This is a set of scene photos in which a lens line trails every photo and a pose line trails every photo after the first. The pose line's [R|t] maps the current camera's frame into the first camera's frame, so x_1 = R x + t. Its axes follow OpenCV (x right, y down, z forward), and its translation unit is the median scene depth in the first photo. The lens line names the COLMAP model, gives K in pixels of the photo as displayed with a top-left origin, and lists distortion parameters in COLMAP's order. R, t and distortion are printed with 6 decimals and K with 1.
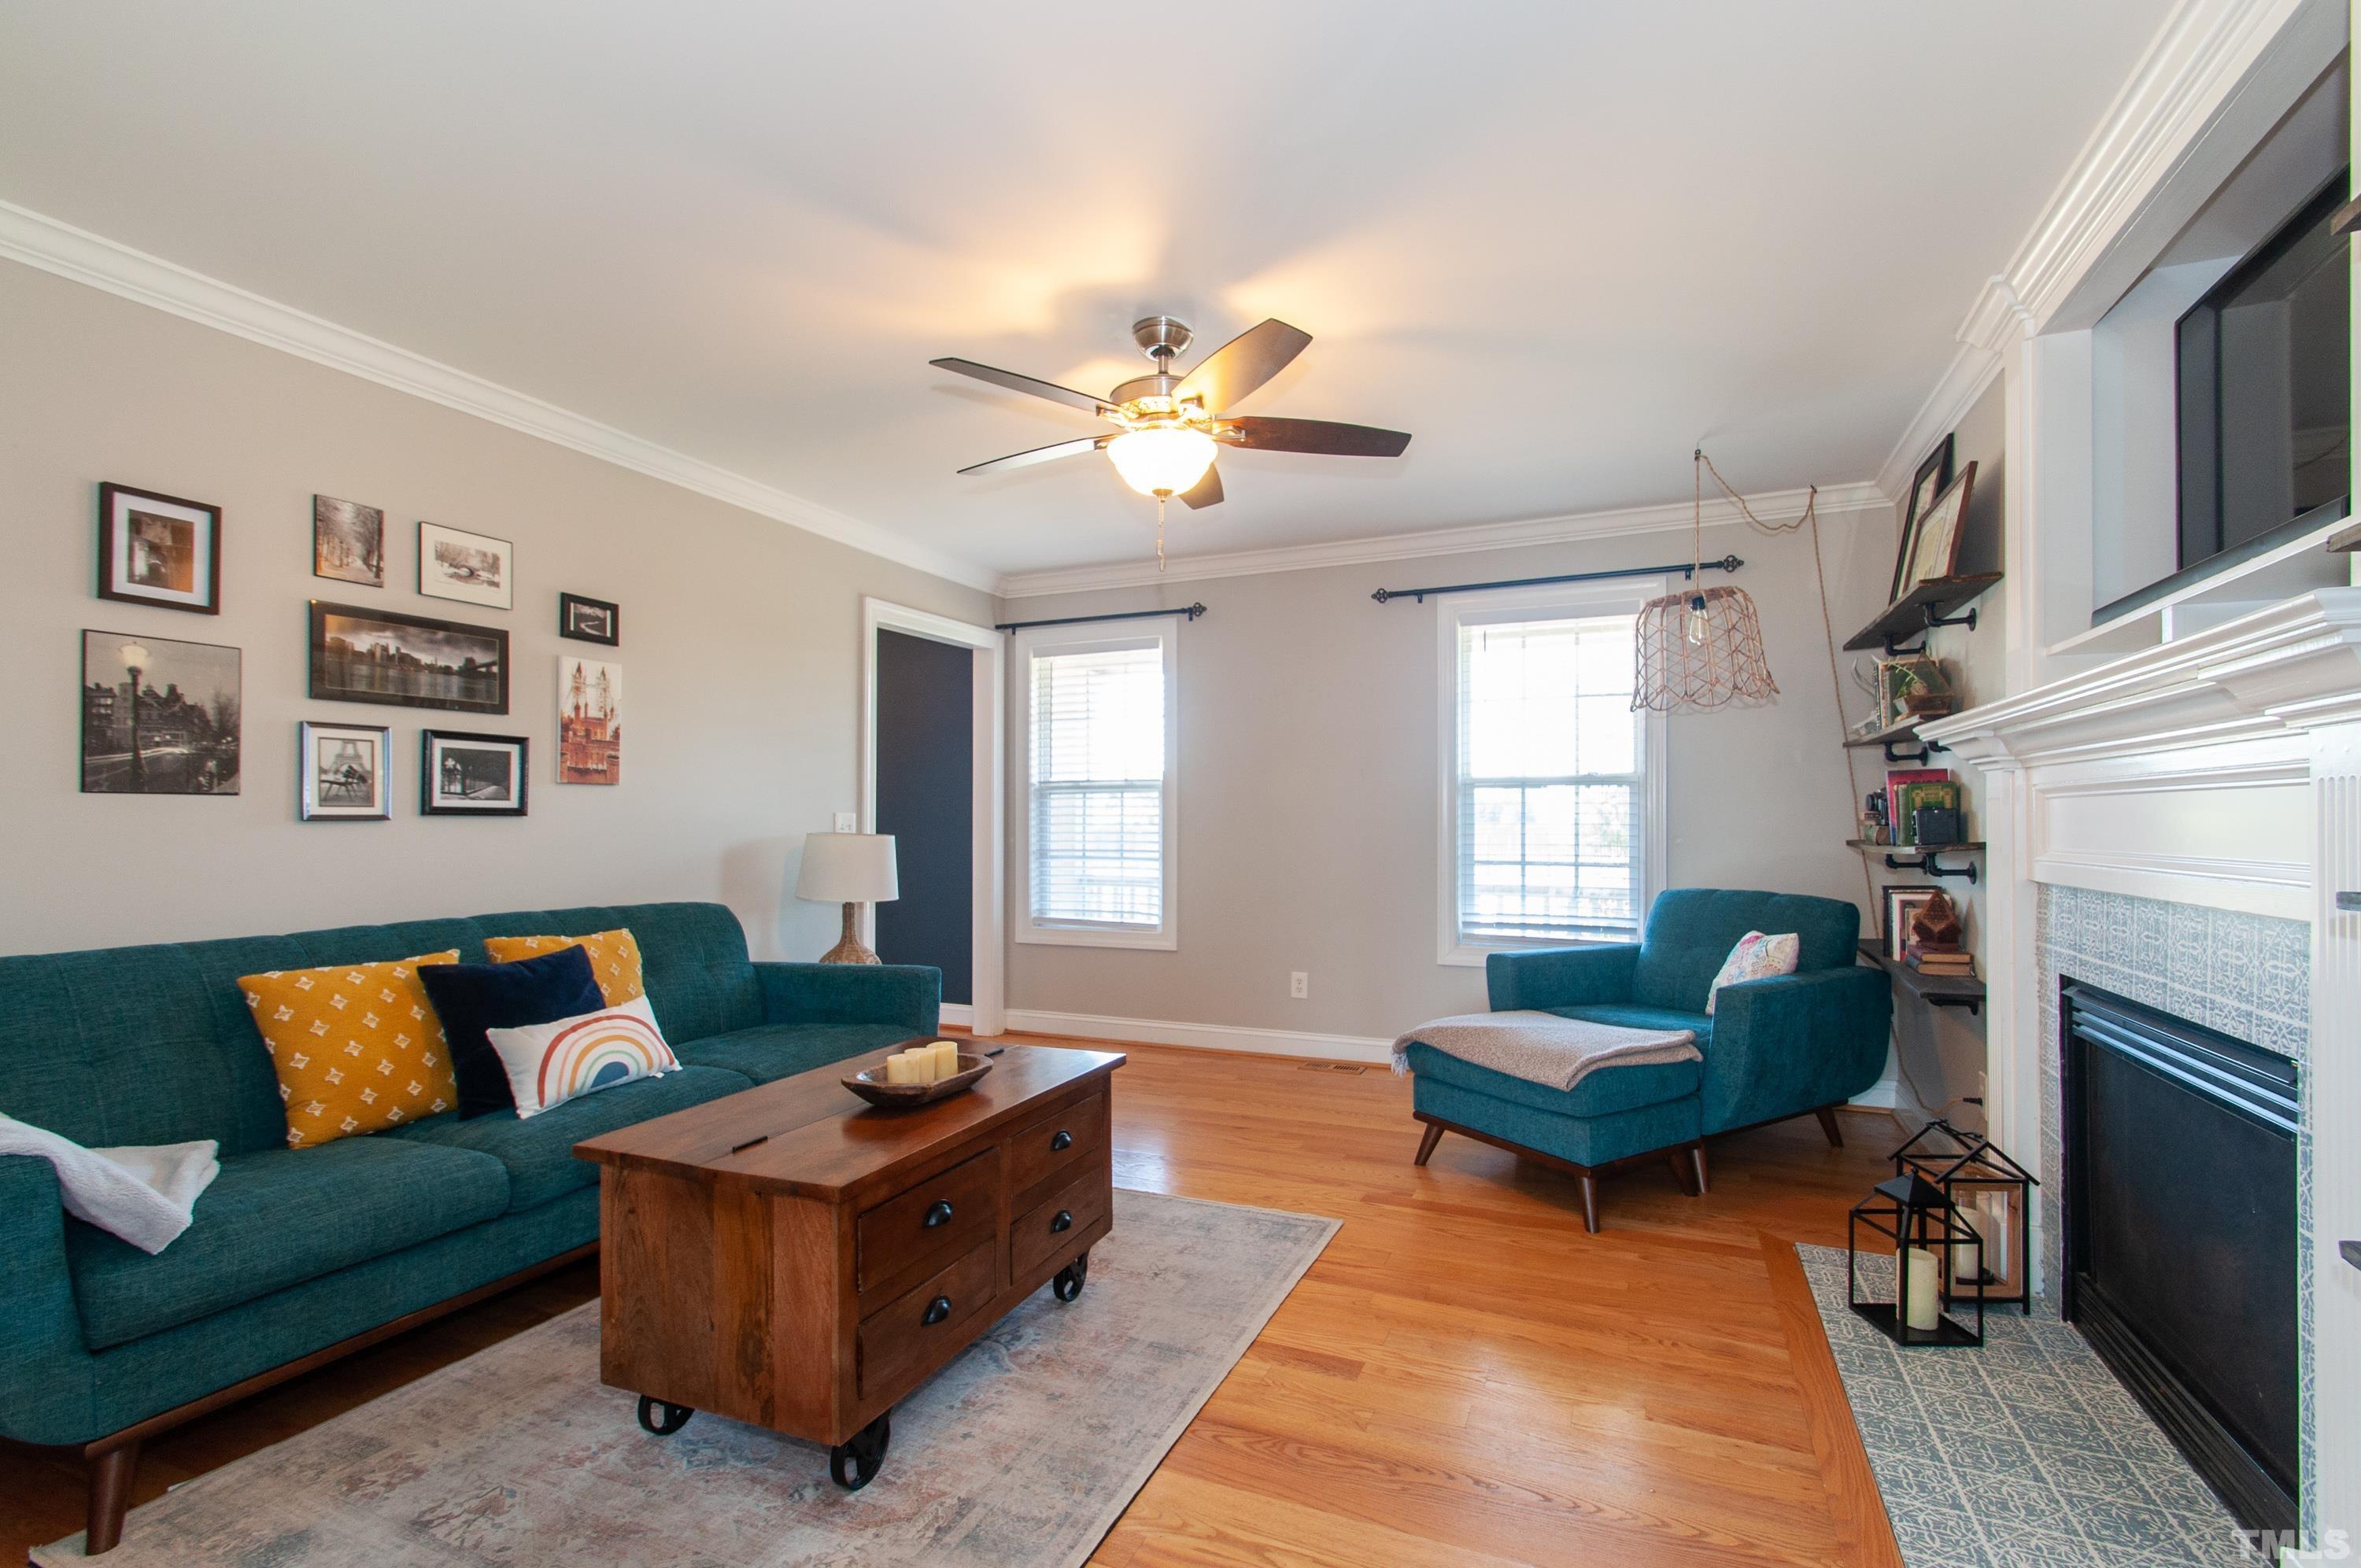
lens RADIAL K [[1065.8, 0, 1174.3], [0, 1065.8, 809.6], [0, 0, 1]] dist [-0.003343, 0.000852]
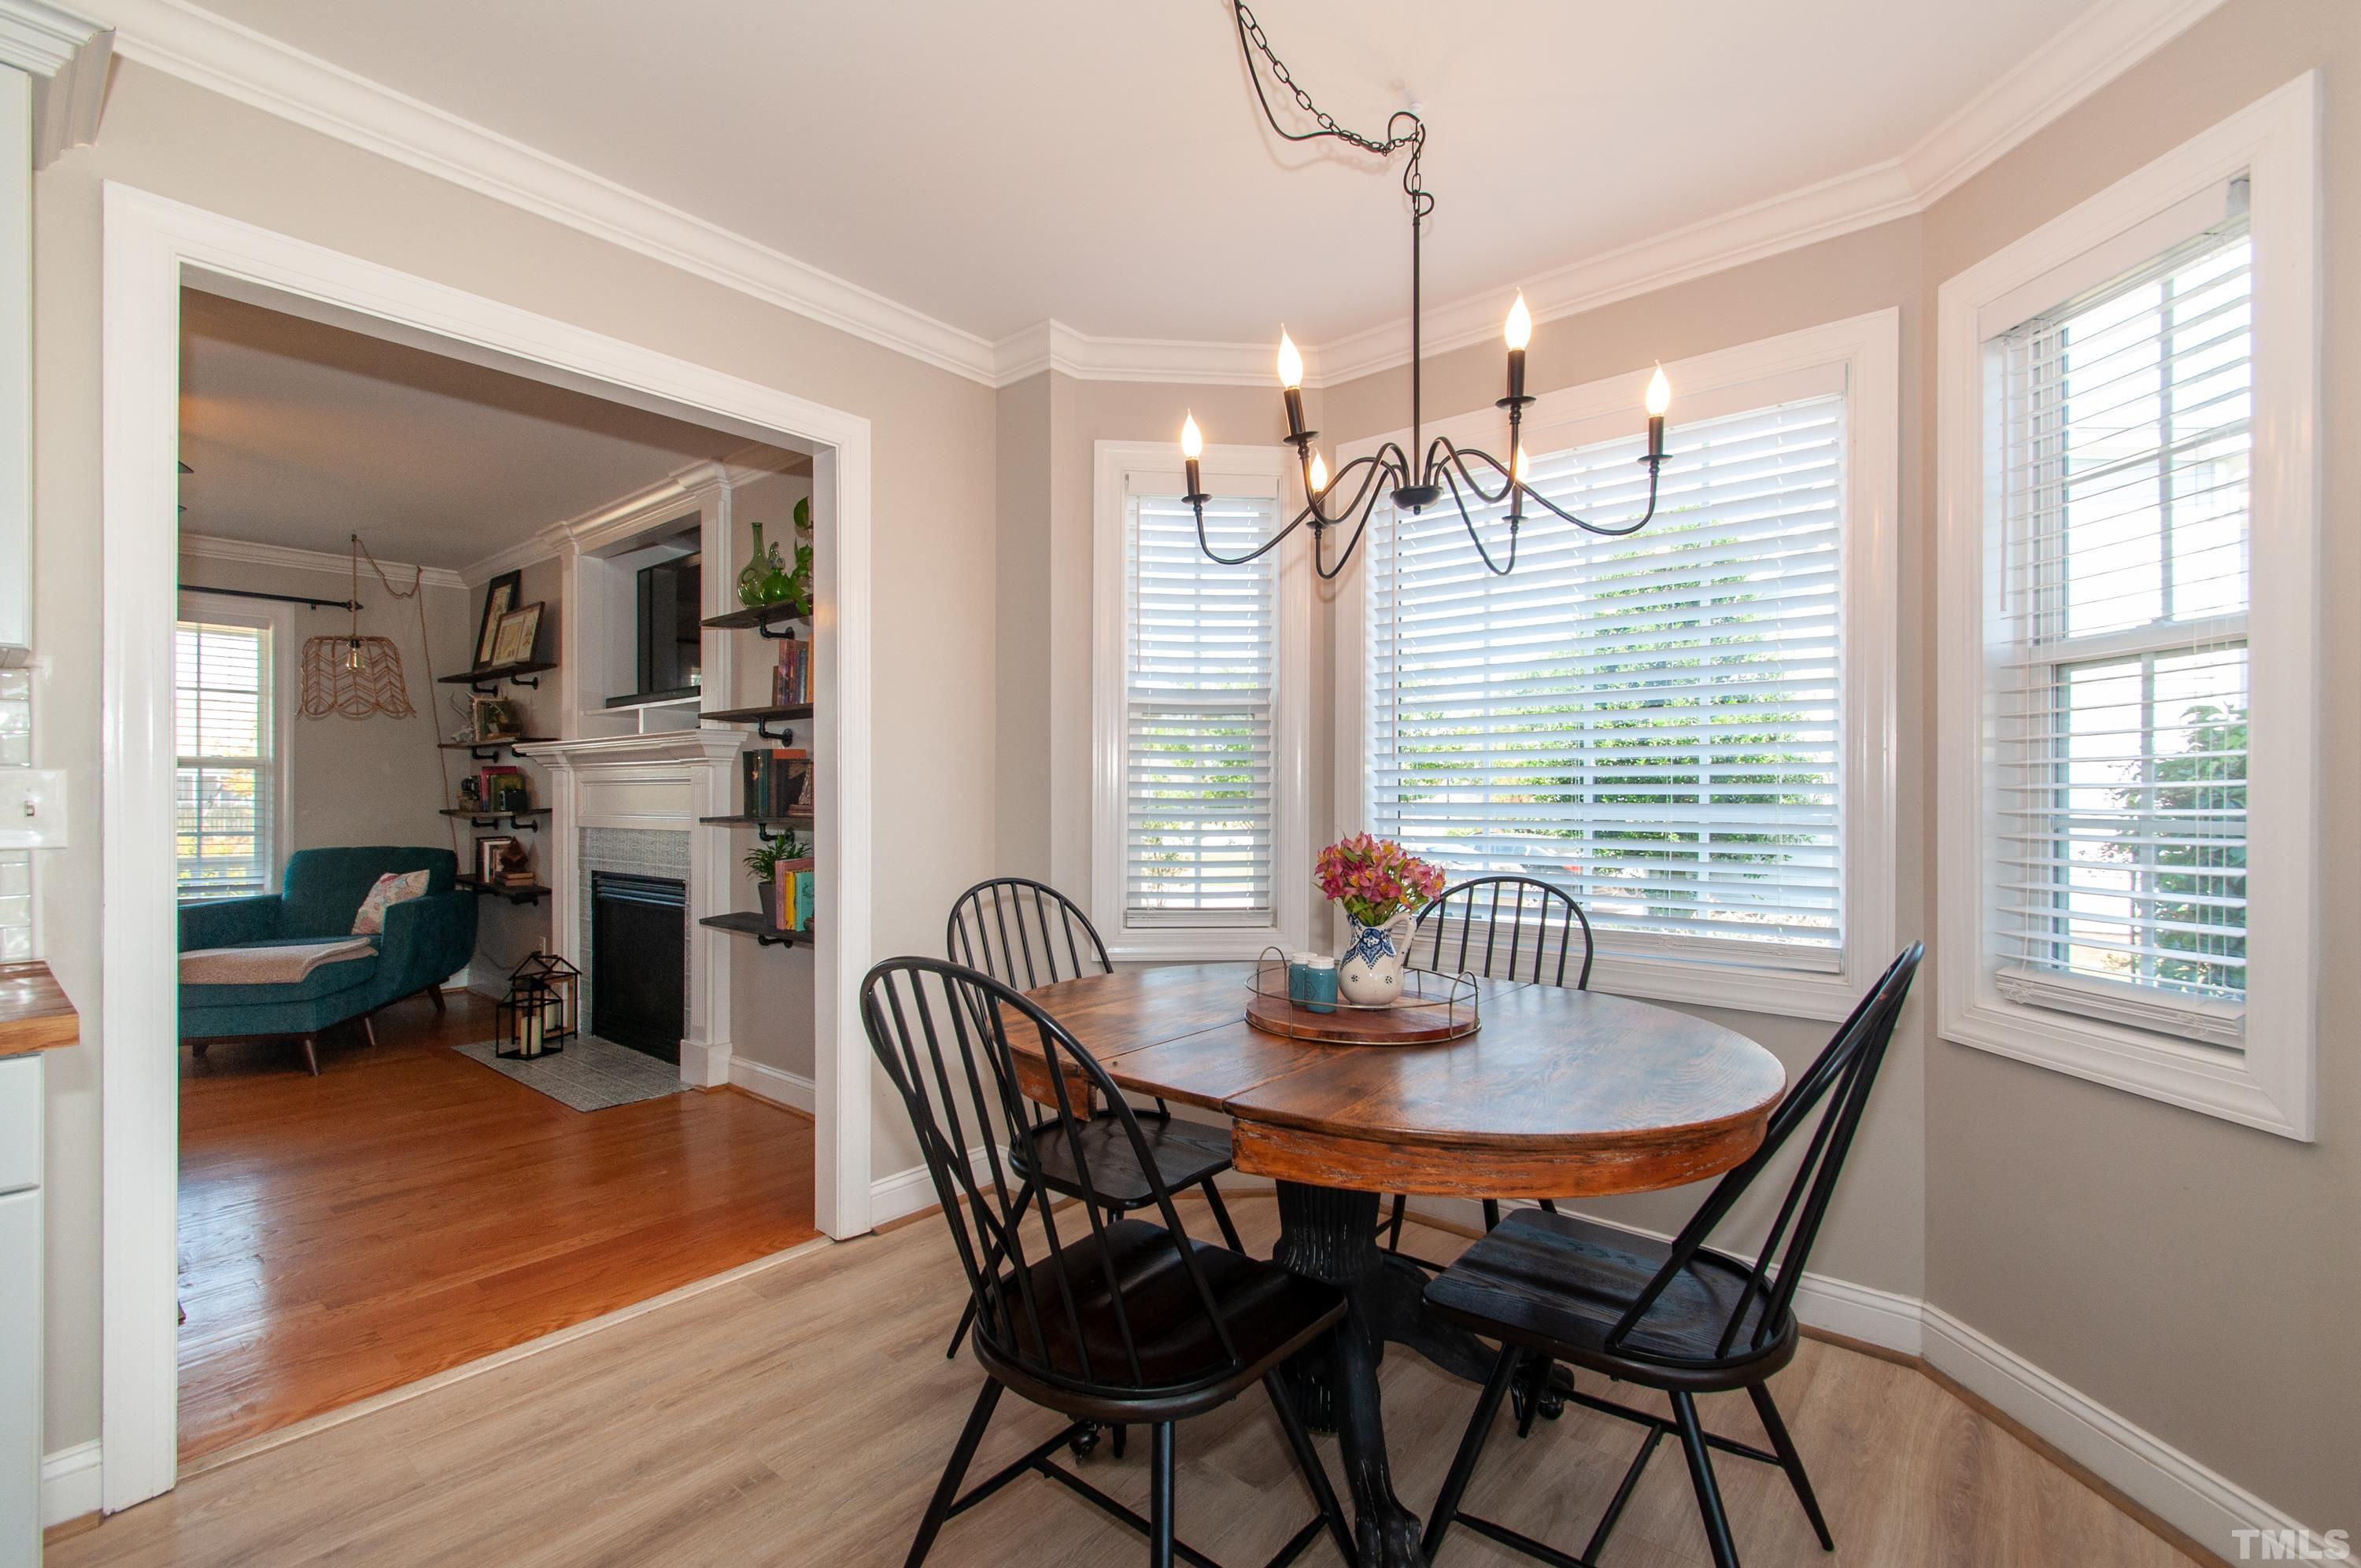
lens RADIAL K [[1065.8, 0, 1164.5], [0, 1065.8, 786.4], [0, 0, 1]] dist [-0.003343, 0.000852]
pose [[0.297740, 0.004637, 0.954636, -0.609277], [-0.007790, 0.999967, -0.002427, -0.010633], [-0.954615, -0.006714, 0.297766, -0.511358]]
